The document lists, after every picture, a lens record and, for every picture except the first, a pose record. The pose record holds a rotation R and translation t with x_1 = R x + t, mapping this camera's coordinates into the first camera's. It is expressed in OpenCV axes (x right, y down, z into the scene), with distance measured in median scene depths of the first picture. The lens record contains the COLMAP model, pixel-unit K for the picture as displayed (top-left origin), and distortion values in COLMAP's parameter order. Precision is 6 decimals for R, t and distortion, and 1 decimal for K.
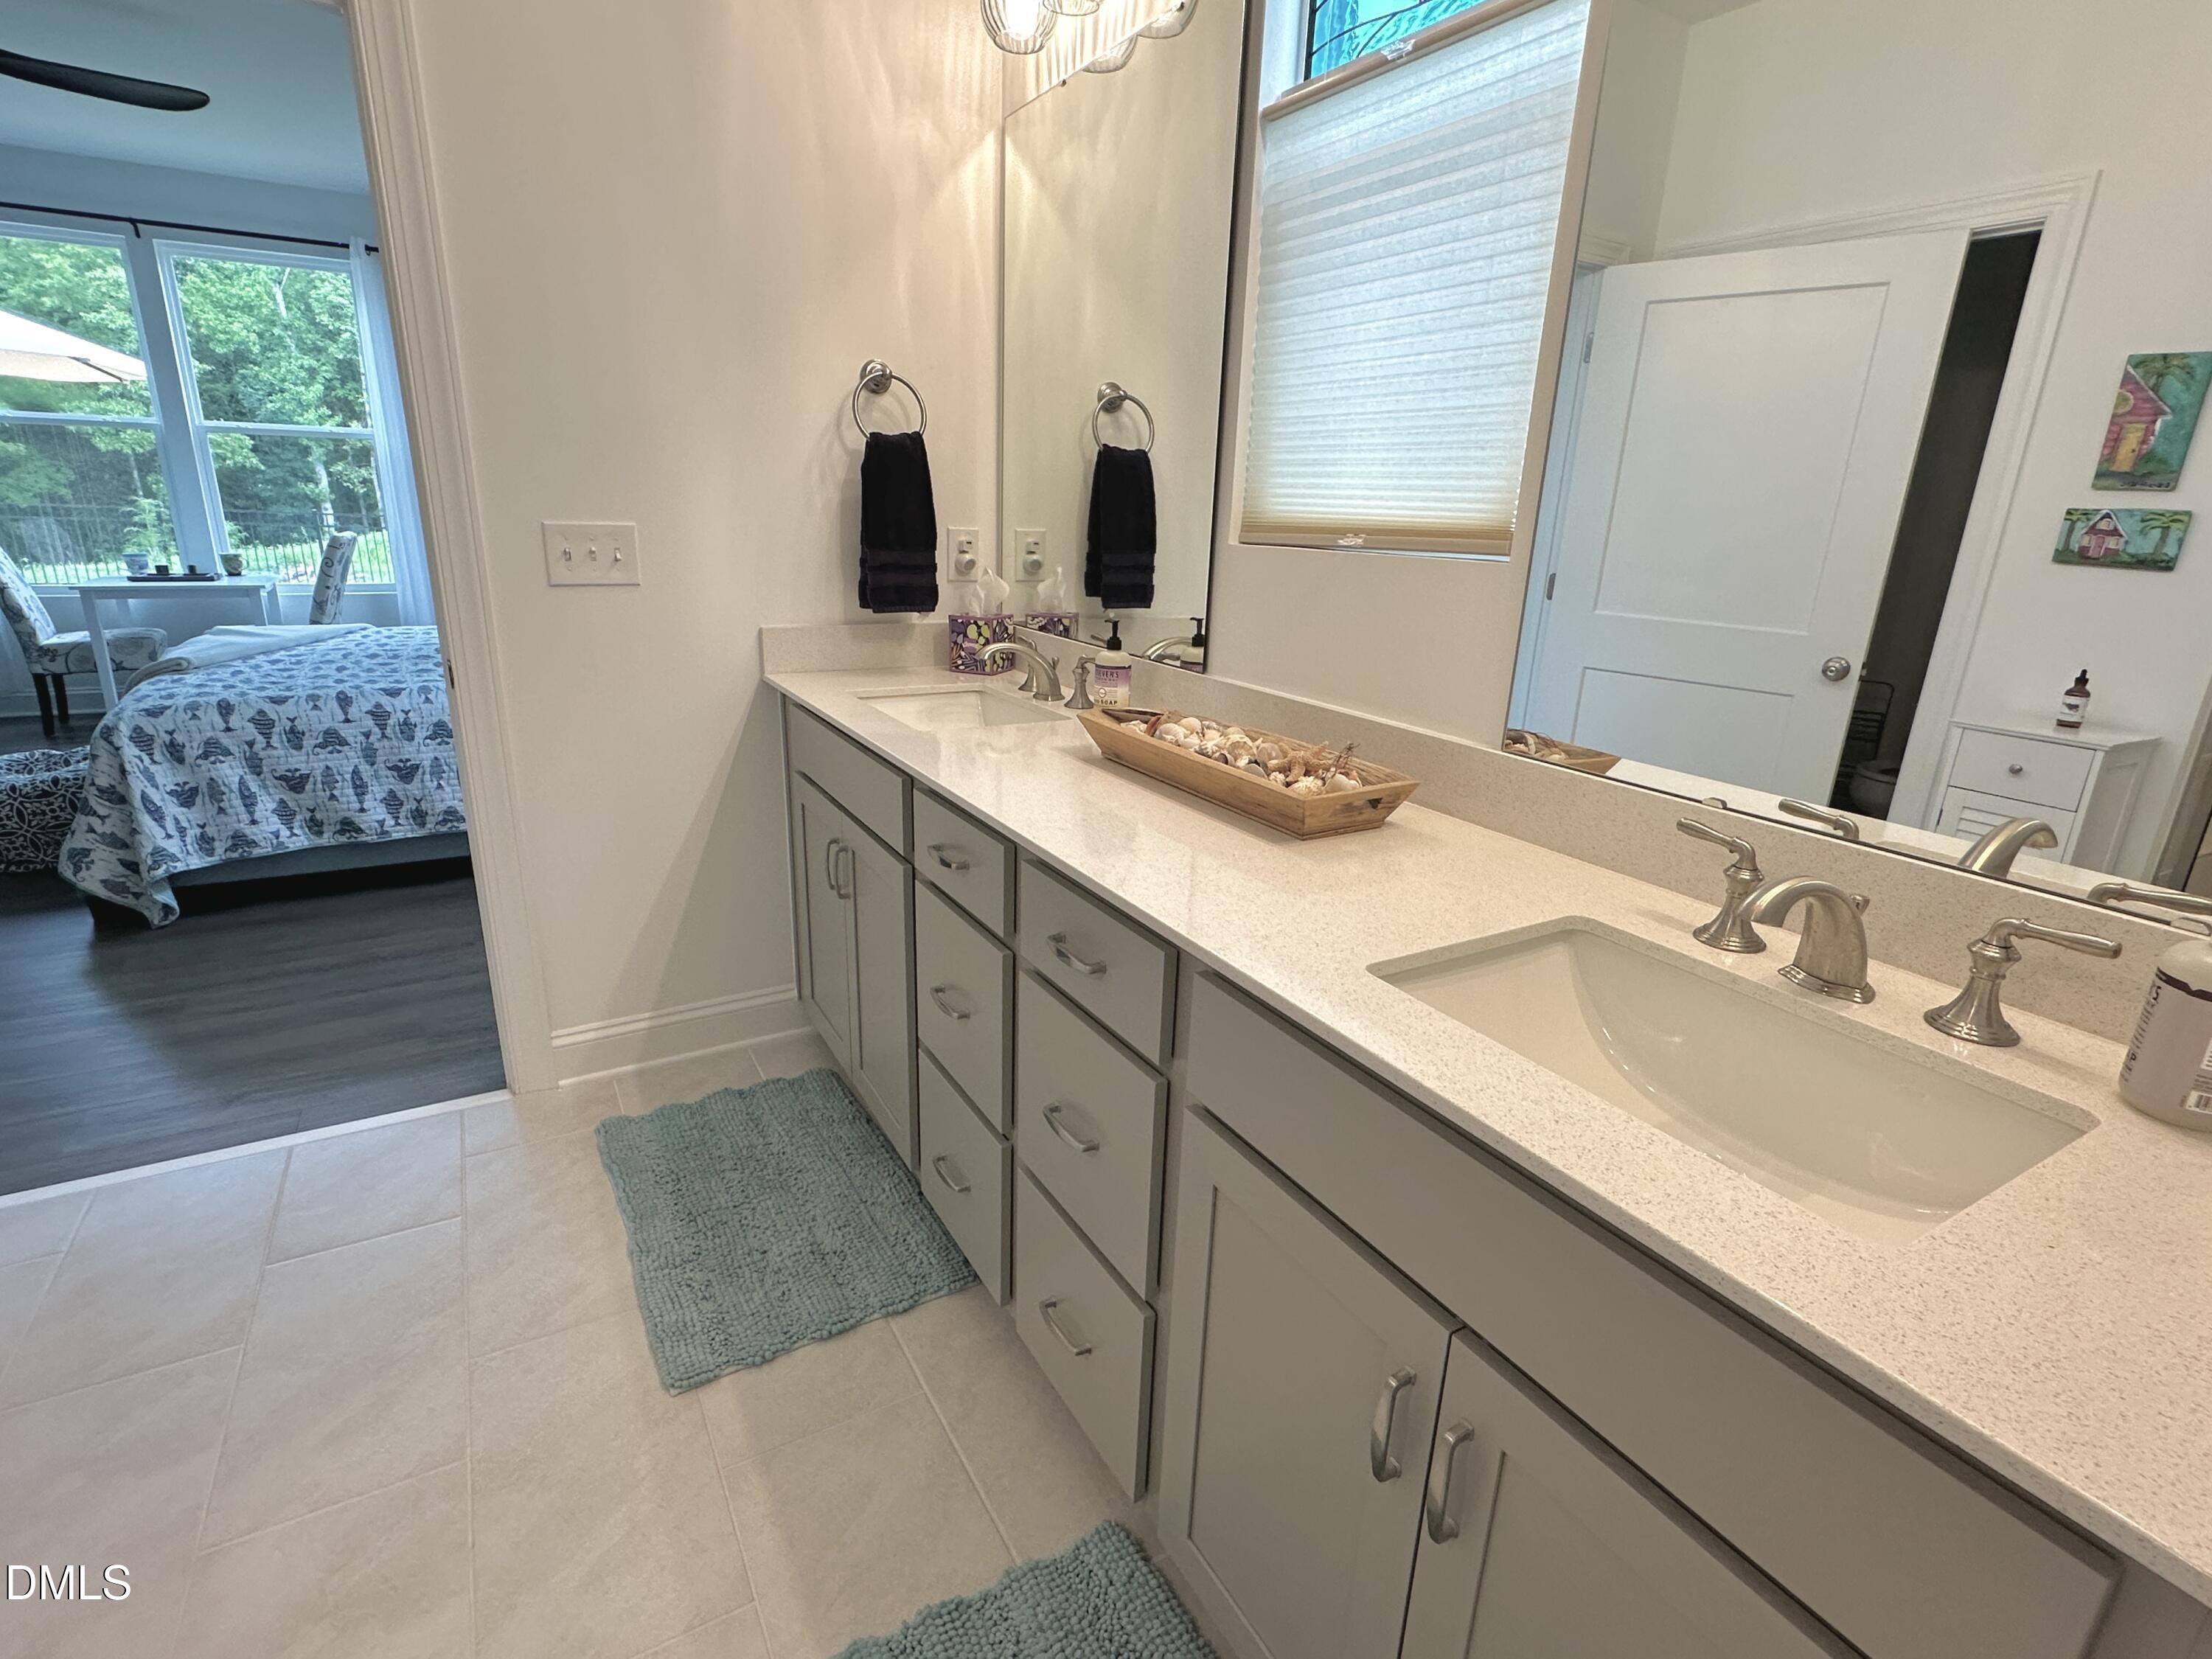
lens RADIAL K [[1055.9, 0, 1115.3], [0, 1055.9, 826.1], [0, 0, 1]] dist [0.000108, -0.000829]
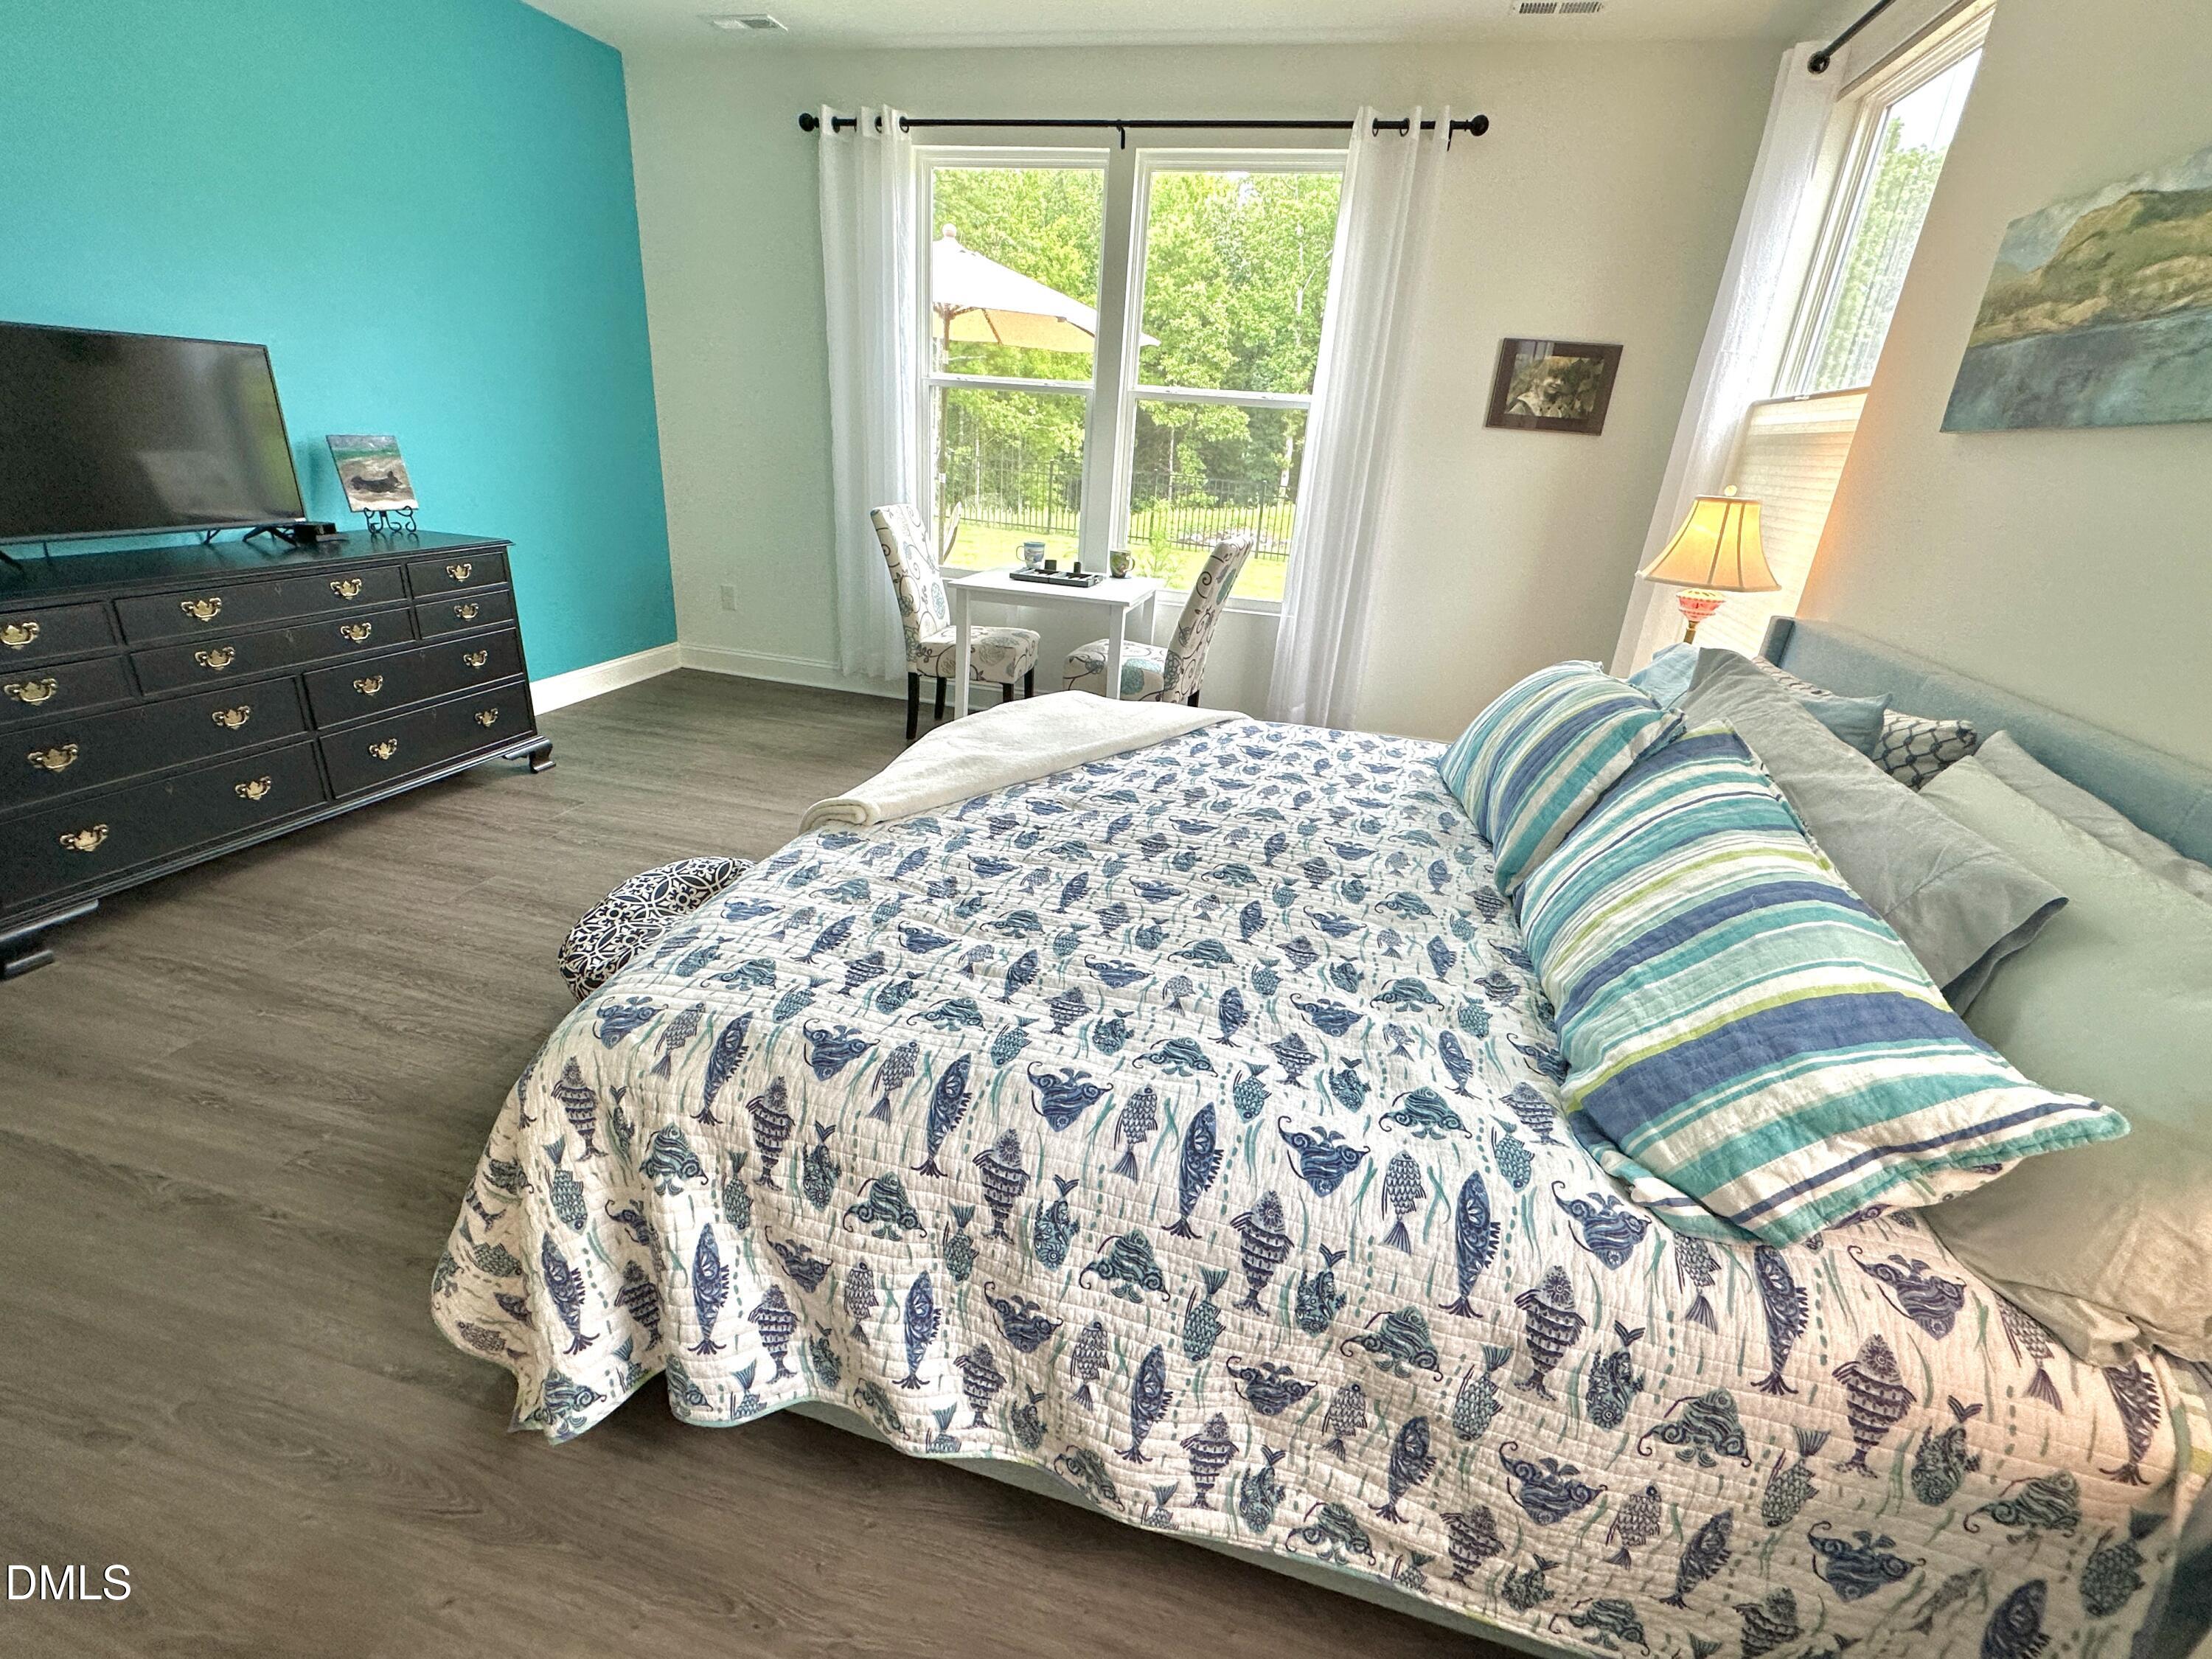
lens RADIAL K [[981.4, 0, 1093.3], [0, 981.4, 838.4], [0, 0, 1]] dist [-0.004361, -0.000497]
pose [[0.691798, 0.289574, -0.661485, -0.506208], [-0.255183, 0.954999, 0.151187, -0.281712], [0.675498, 0.064209, 0.734561, 0.796590]]
